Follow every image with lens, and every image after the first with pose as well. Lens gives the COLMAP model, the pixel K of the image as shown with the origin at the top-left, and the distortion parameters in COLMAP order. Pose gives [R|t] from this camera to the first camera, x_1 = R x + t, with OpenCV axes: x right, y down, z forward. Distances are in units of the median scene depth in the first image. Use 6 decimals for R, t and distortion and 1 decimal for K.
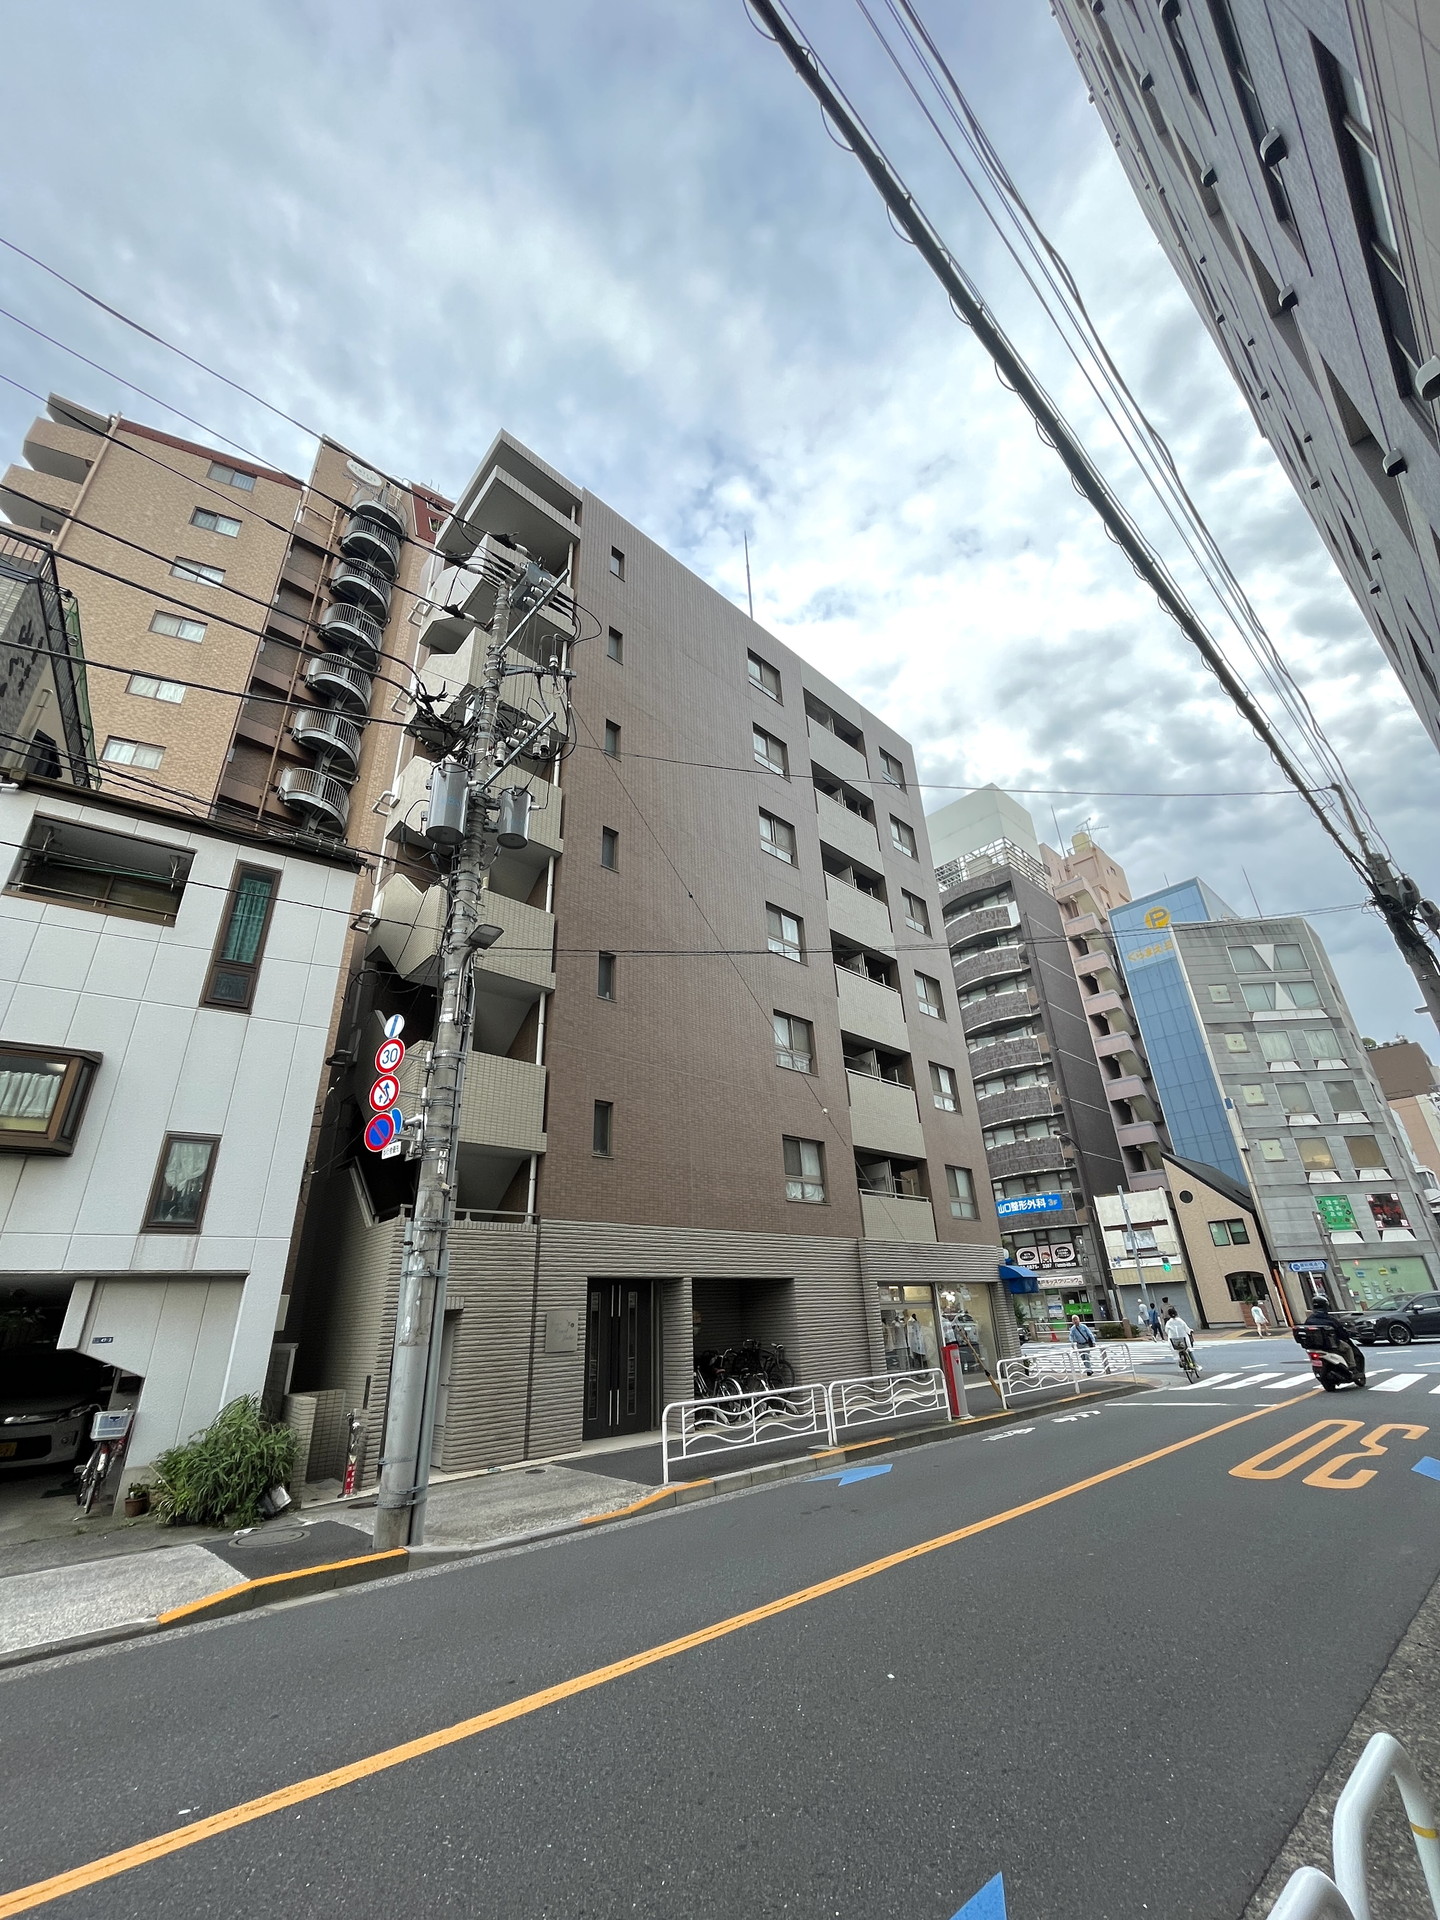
lens RADIAL K [[765.5, 0, 733.6], [0, 765.5, 961.7], [0, 0, 1]] dist [0.034244, -0.015086]
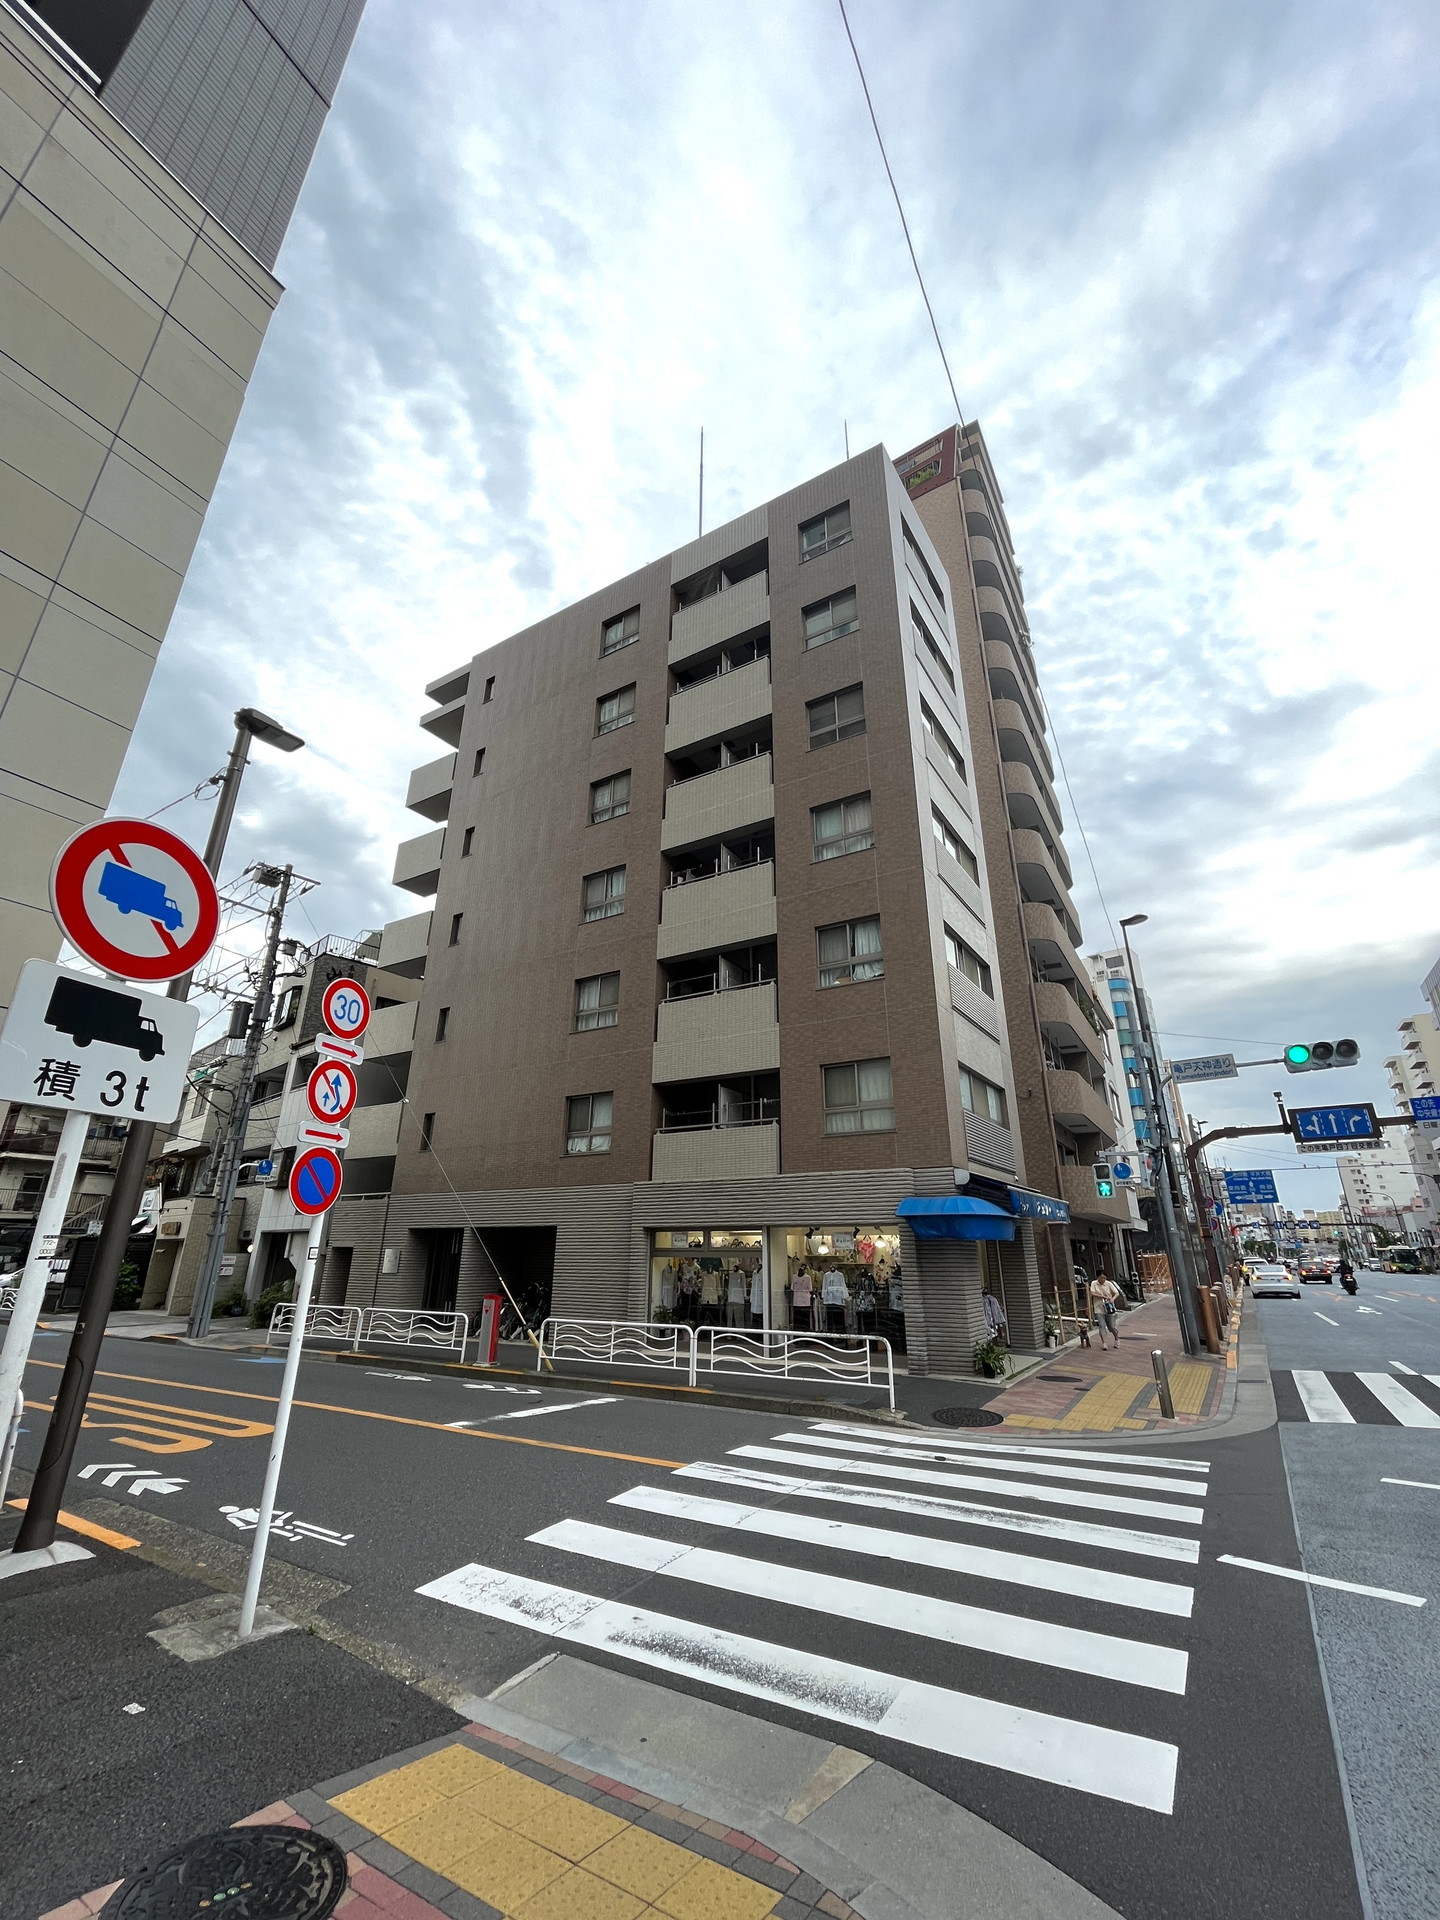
lens RADIAL K [[765.5, 0, 733.6], [0, 765.5, 961.7], [0, 0, 1]] dist [0.034244, -0.015086]
pose [[0.275317, -0.297857, -0.914047, 1.266821], [0.399178, 0.900372, -0.173166, 0.358371], [0.874561, -0.317192, 0.366786, 0.925748]]
